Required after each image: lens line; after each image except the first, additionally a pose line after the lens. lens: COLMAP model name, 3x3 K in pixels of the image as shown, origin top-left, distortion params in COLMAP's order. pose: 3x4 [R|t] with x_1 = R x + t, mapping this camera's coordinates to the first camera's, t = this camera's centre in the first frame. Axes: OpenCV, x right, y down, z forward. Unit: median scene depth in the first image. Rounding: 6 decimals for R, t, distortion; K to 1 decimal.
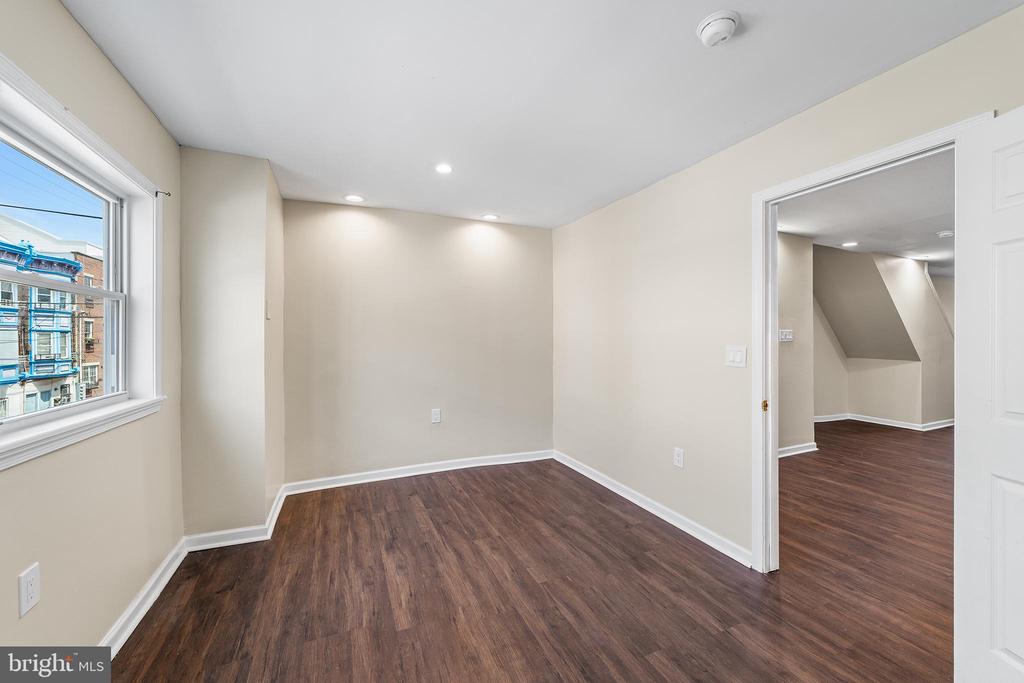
lens RADIAL K [[387.9, 0, 511.5], [0, 387.9, 340.5], [0, 0, 1]] dist [-0.002997, -0.000060]
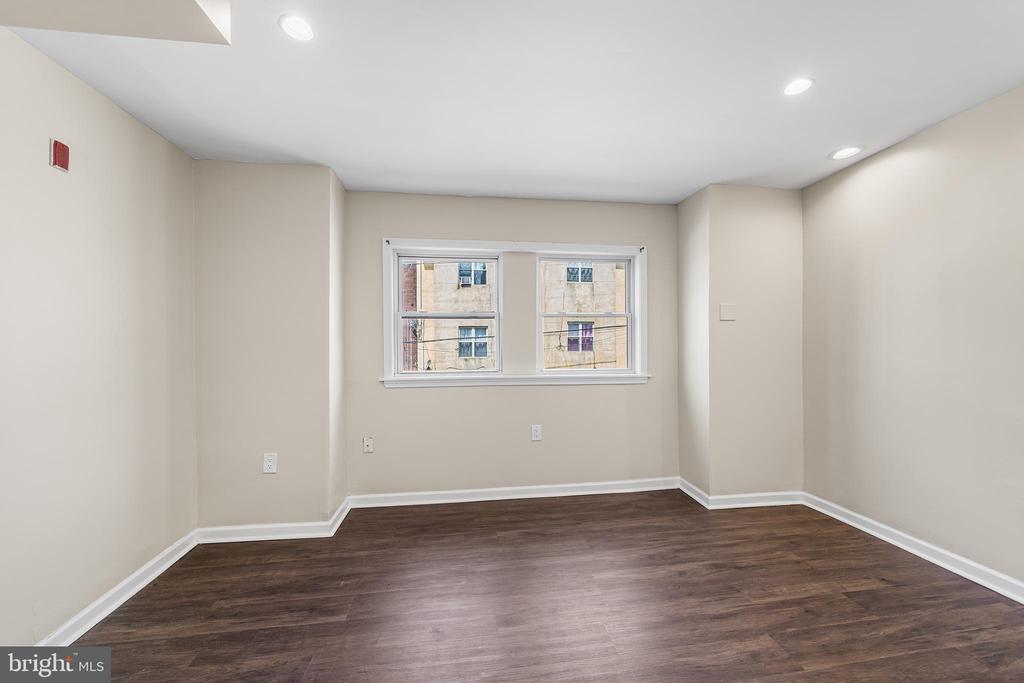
lens RADIAL K [[387.9, 0, 512.3], [0, 387.9, 340.6], [0, 0, 1]] dist [-0.002997, -0.000060]
pose [[-0.261188, 0.001451, -0.965287, 0.646470], [0.001189, 0.999999, 0.001182, 0.002696], [0.965287, -0.000839, -0.261189, 0.723804]]
